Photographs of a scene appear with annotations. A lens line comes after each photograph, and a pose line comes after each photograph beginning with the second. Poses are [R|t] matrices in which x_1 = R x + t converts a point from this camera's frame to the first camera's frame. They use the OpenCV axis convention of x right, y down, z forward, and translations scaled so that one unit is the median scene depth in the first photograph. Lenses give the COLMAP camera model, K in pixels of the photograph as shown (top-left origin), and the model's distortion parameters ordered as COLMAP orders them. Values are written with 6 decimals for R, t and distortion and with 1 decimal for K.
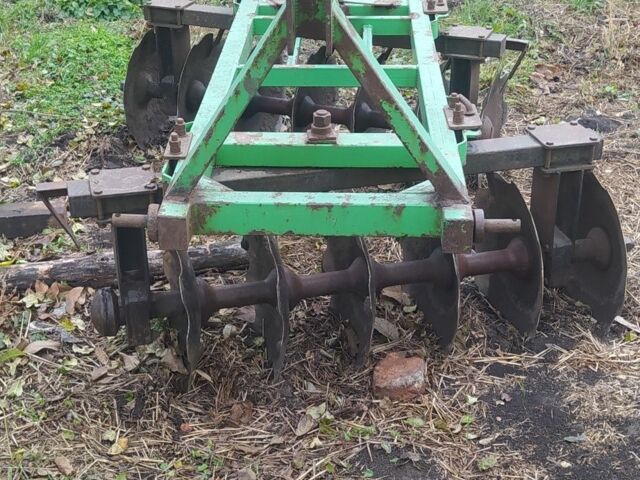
lens RADIAL K [[1084.6, 0, 320.0], [0, 1084.6, 240.0], [0, 0, 1]] dist [0.148079, -0.226132]
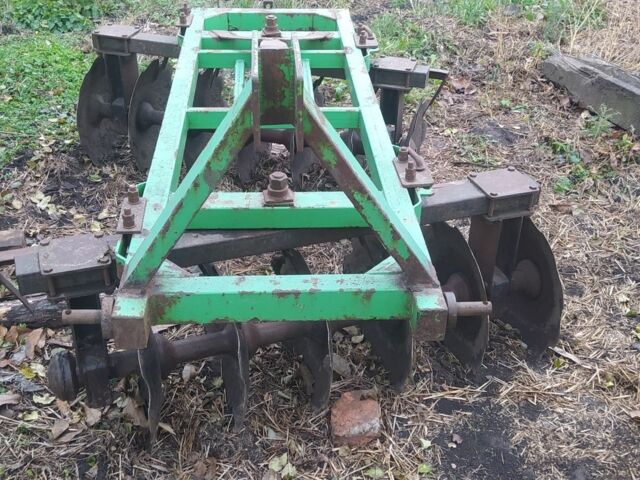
lens RADIAL K [[783.2, 0, 320.0], [0, 783.2, 240.0], [0, 0, 1]] dist [0.106938, -0.095651]
pose [[0.994547, -0.028242, 0.100391, -0.031939], [0.018134, 0.994801, 0.100210, -0.121951], [-0.102699, -0.097843, 0.989889, 0.263757]]
